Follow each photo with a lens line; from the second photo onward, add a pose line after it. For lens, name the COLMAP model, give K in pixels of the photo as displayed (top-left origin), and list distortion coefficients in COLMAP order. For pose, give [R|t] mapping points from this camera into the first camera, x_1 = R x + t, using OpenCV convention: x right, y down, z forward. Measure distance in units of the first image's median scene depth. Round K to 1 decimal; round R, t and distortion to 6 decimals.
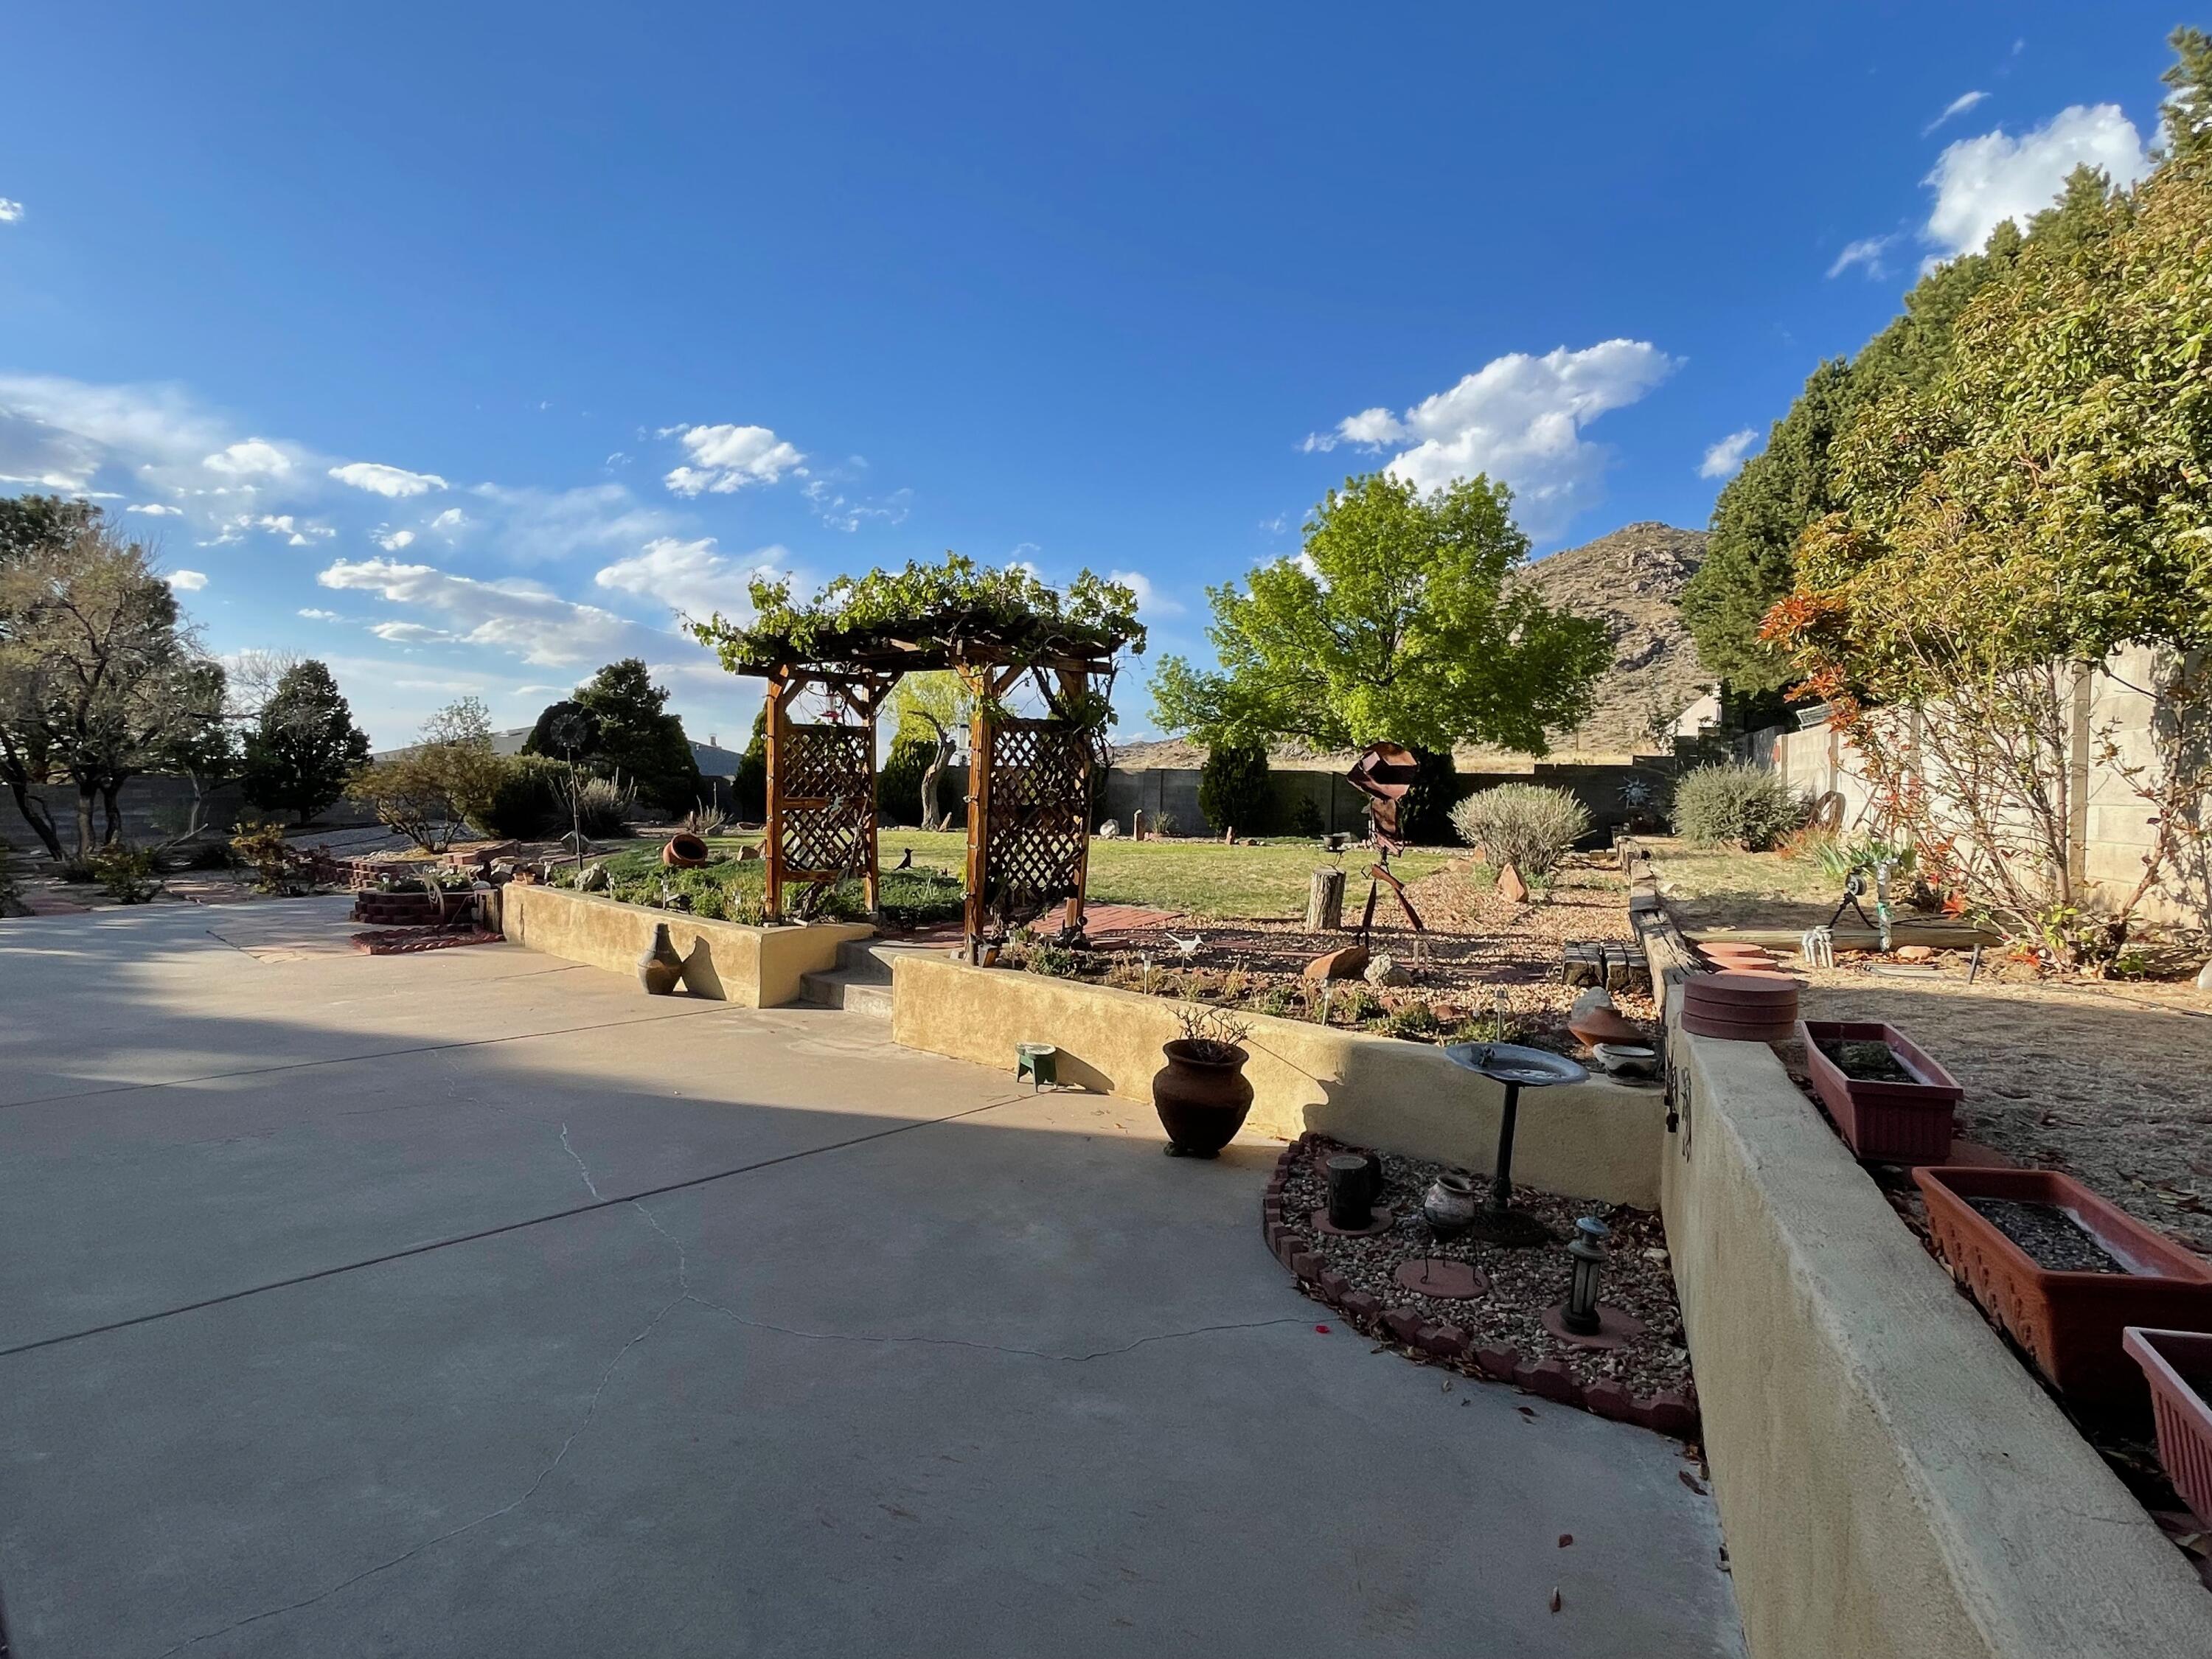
lens RADIAL K [[1154.3, 0, 1100.6], [0, 1154.3, 828.3], [0, 0, 1]] dist [-0.008884, 0.002187]
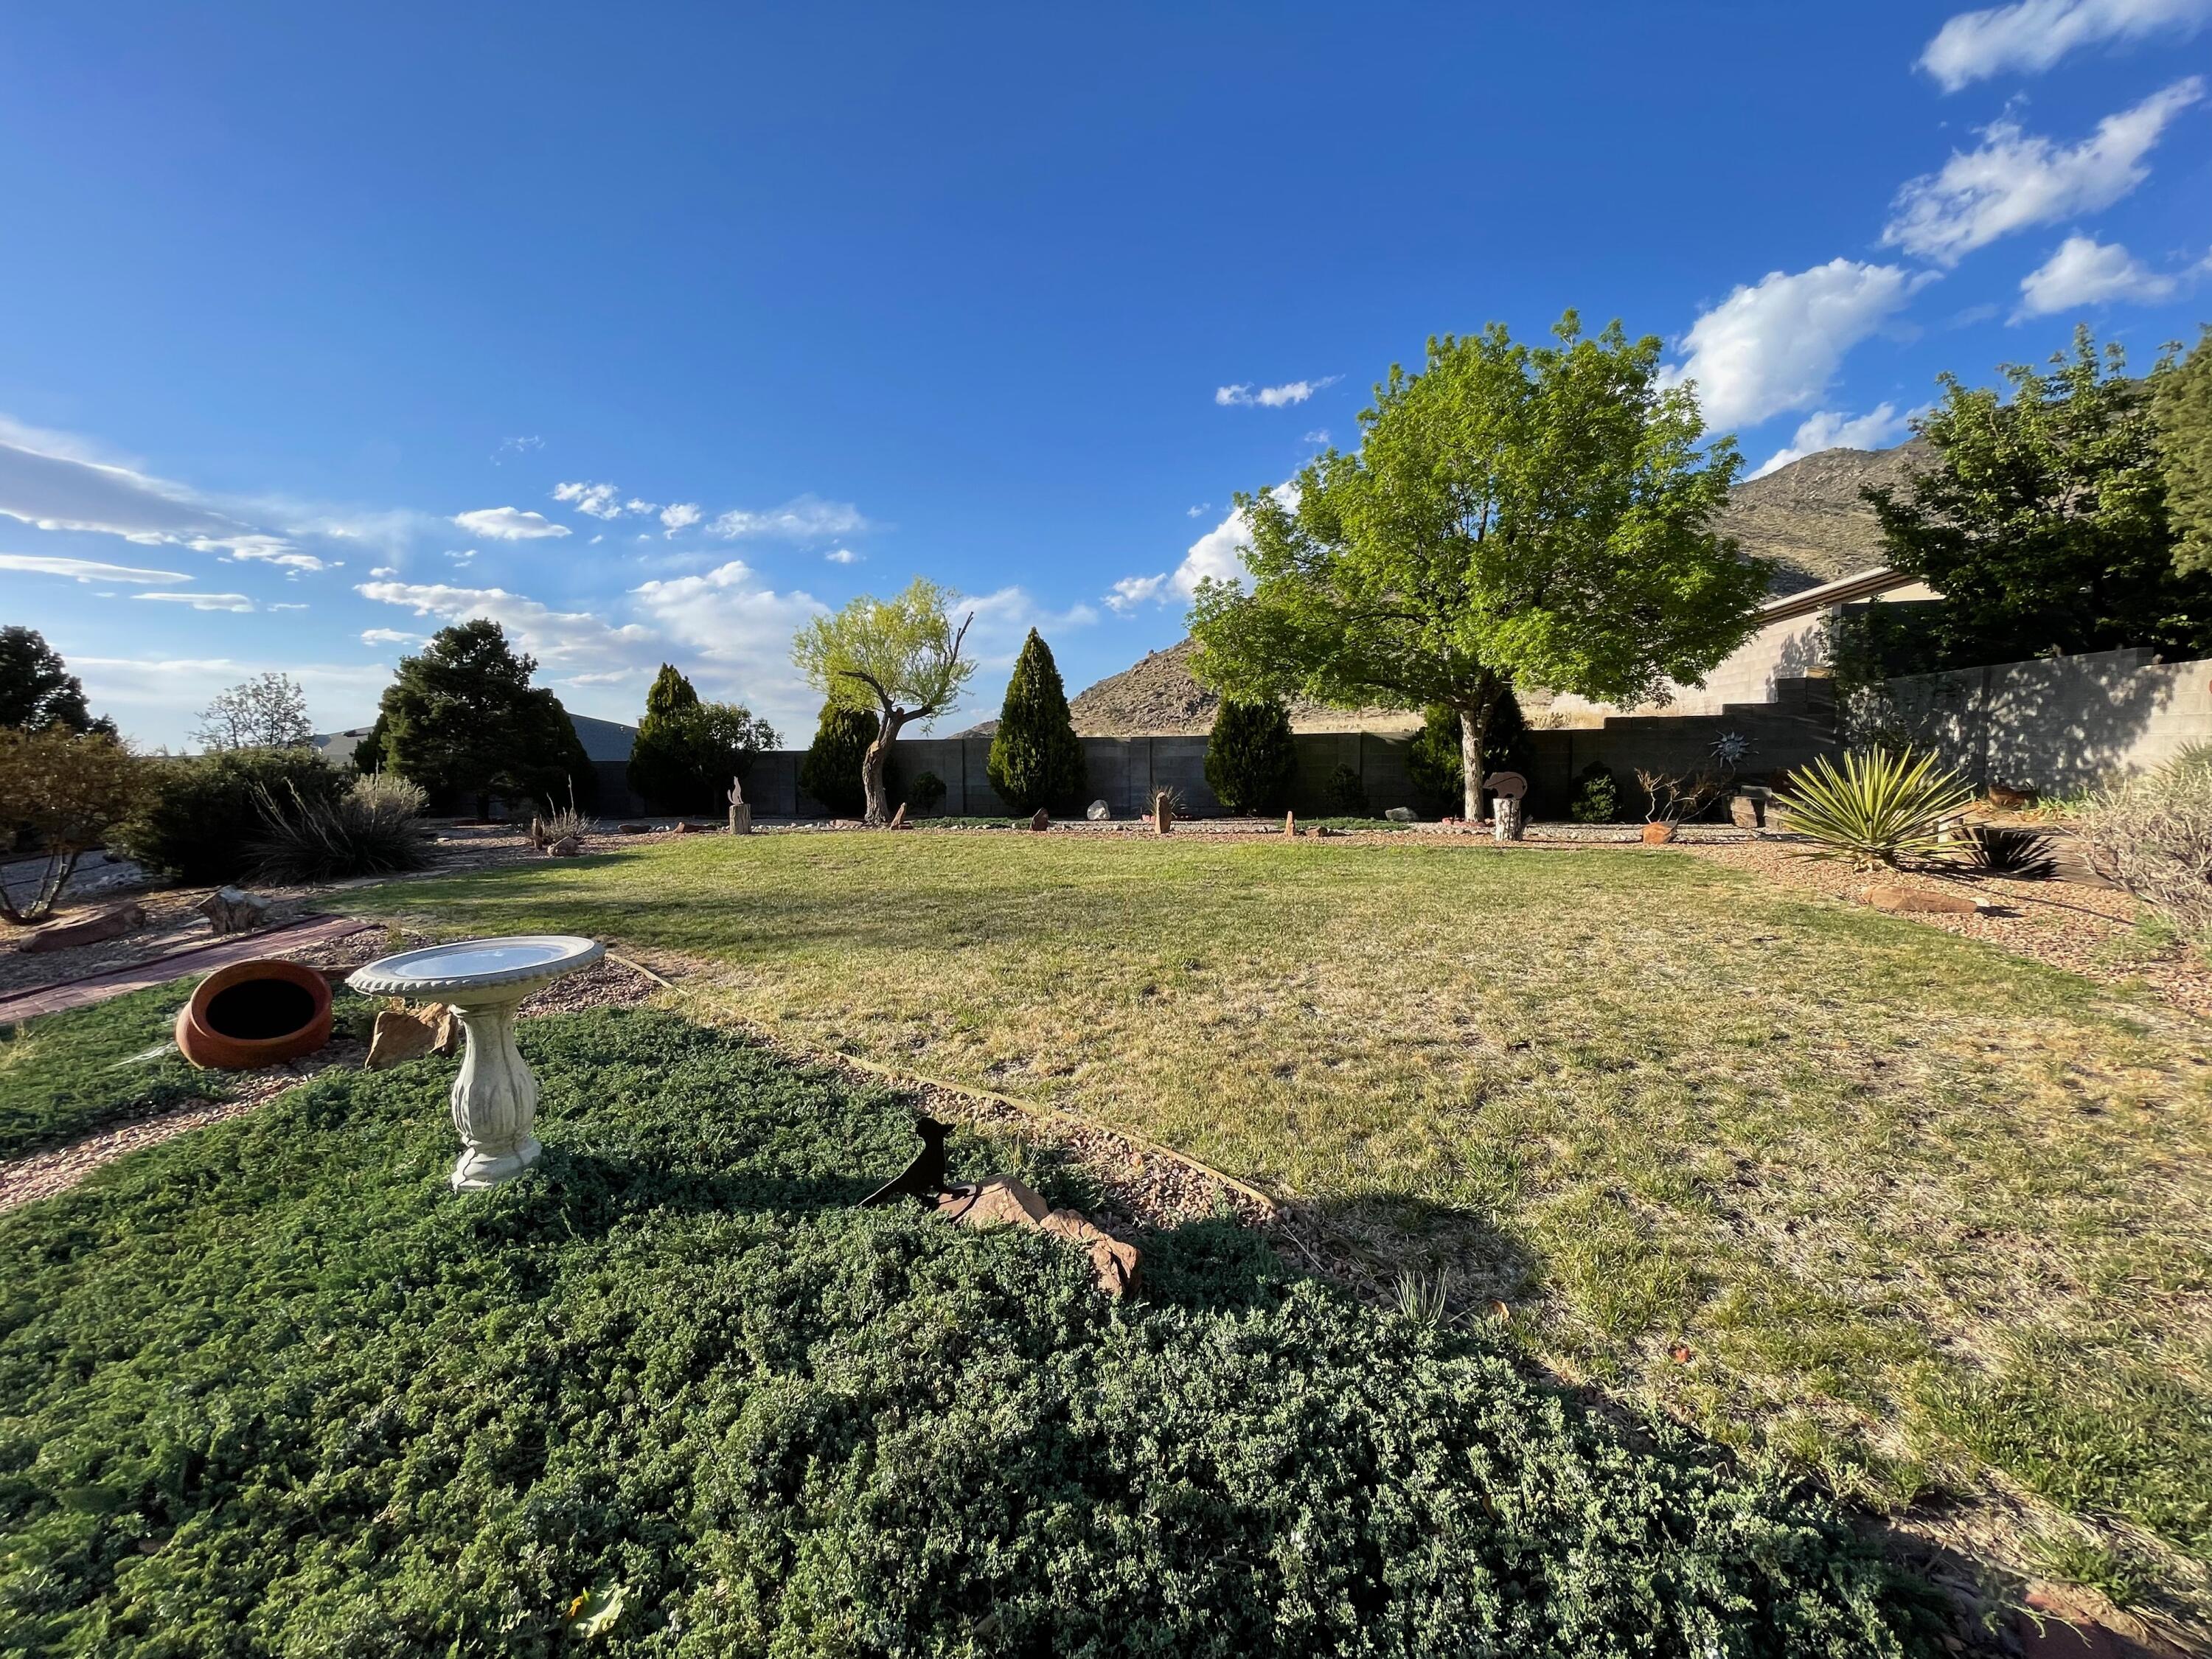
lens RADIAL K [[890.6, 0, 1094.4], [0, 890.6, 825.8], [0, 0, 1]] dist [-0.002699, -0.001291]
pose [[0.992496, -0.042295, 0.114731, -0.086114], [0.036630, 0.998025, 0.051042, -0.027823], [-0.116663, -0.046456, 0.992084, 0.464009]]
